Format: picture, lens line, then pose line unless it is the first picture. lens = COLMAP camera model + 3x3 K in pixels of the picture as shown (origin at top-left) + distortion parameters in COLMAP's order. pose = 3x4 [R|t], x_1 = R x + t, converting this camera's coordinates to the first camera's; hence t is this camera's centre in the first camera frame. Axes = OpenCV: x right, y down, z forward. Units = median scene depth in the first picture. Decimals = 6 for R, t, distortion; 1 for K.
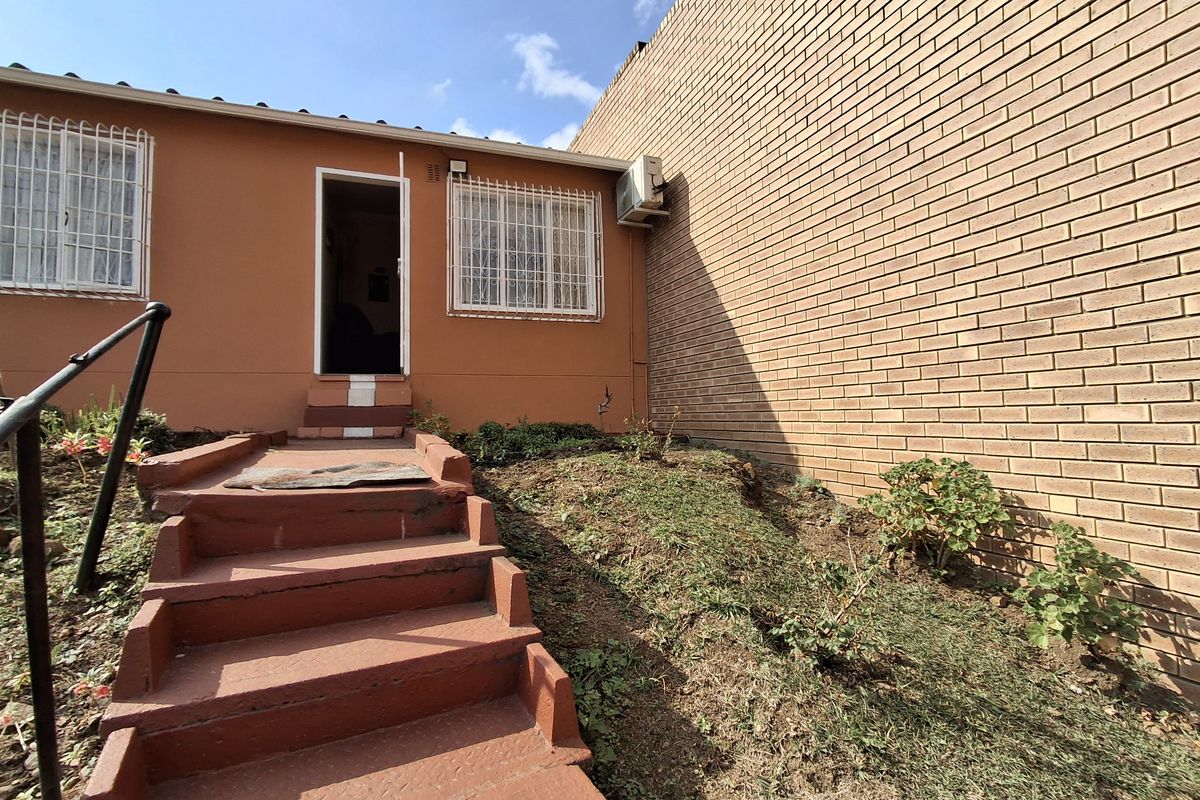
lens RADIAL K [[565.4, 0, 592.6], [0, 565.4, 373.2], [0, 0, 1]] dist [0.003583, 0.001407]
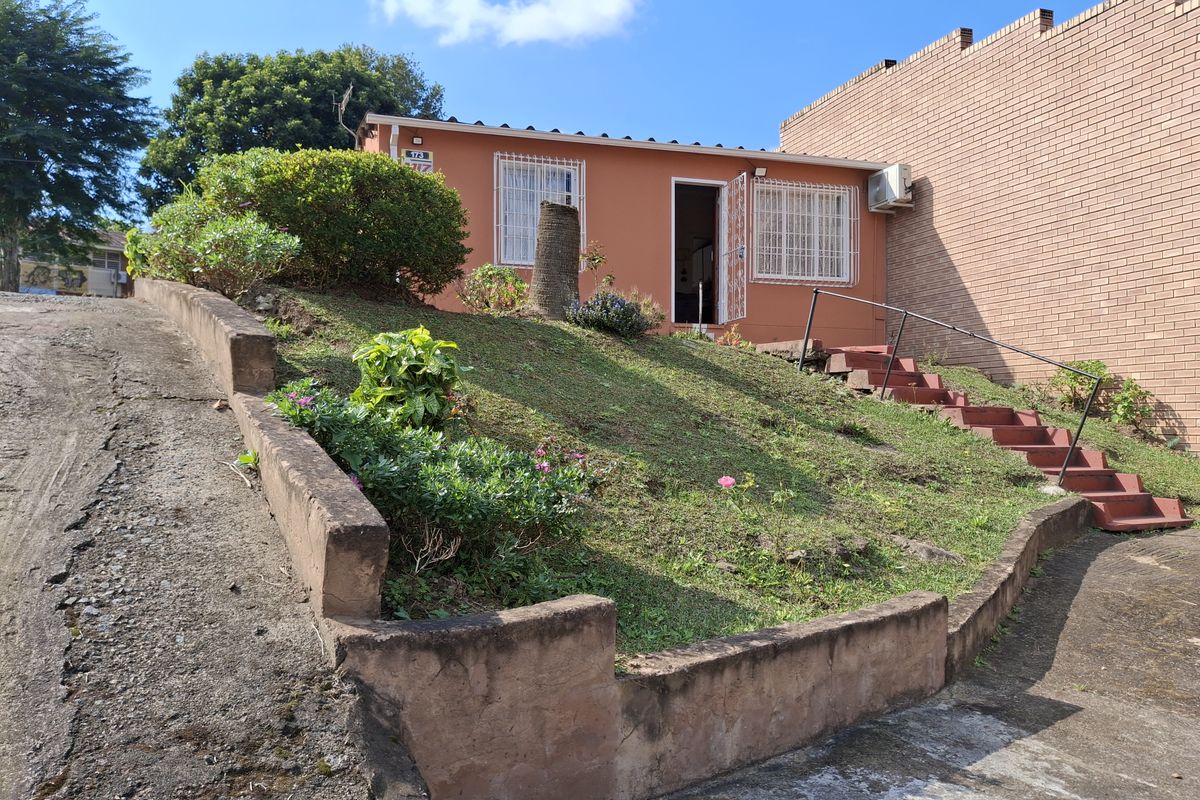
lens RADIAL K [[877.5, 0, 598.8], [0, 877.5, 407.4], [0, 0, 1]] dist [-0.013786, -0.026834]
pose [[0.998786, 0.016330, -0.046468, -0.591094], [-0.013296, 0.997805, 0.064875, 0.076957], [0.047425, -0.064178, 0.996811, -1.310033]]
